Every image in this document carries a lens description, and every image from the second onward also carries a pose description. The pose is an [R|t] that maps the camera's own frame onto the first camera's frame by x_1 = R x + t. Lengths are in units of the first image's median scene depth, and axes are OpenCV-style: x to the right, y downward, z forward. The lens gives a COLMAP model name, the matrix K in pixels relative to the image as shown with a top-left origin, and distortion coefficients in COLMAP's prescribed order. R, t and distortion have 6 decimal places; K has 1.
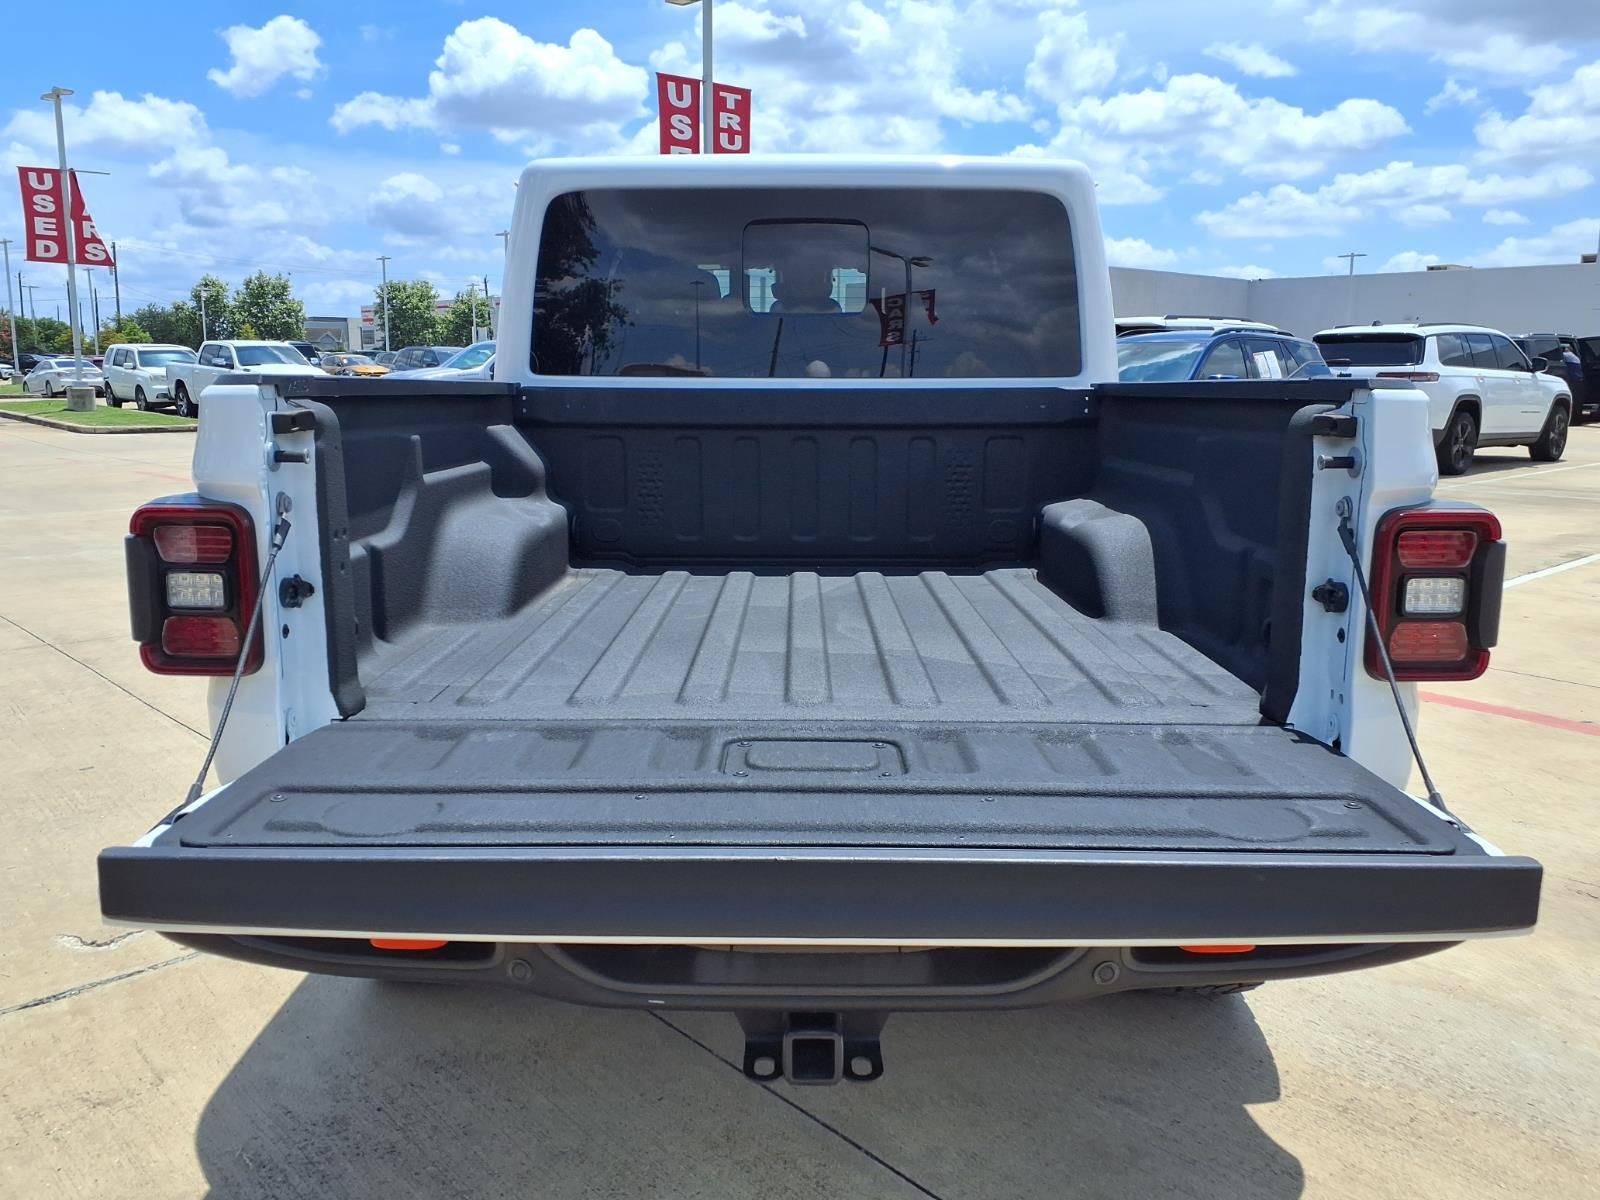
lens RADIAL K [[1311.3, 0, 800.0], [0, 1311.3, 600.0], [0, 0, 1]] dist [0.005056, 0.003477]
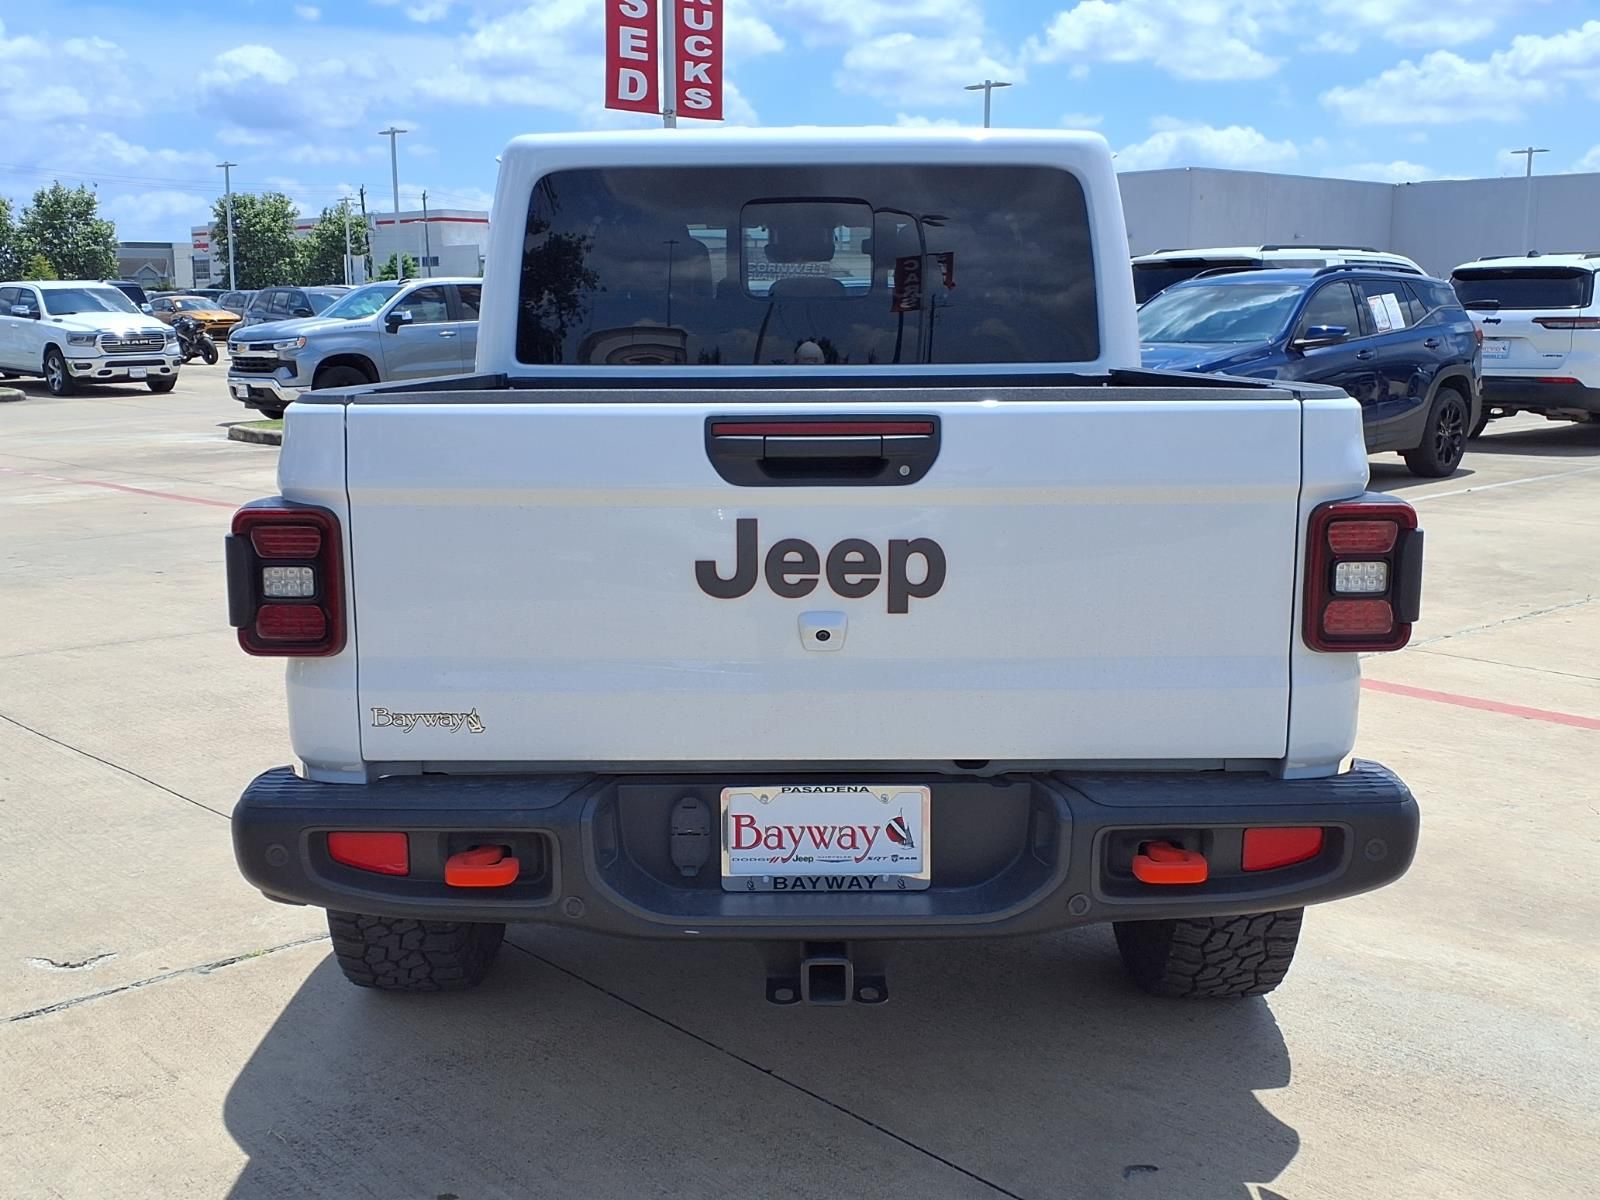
lens RADIAL K [[1522.2, 0, 773.2], [0, 1522.2, 597.4], [0, 0, 1]] dist [0.092606, -0.138135]
pose [[0.999824, -0.007265, -0.017269, -0.006655], [0.007146, 0.999950, -0.006947, 0.011168], [0.017318, 0.006823, 0.999827, -0.200560]]
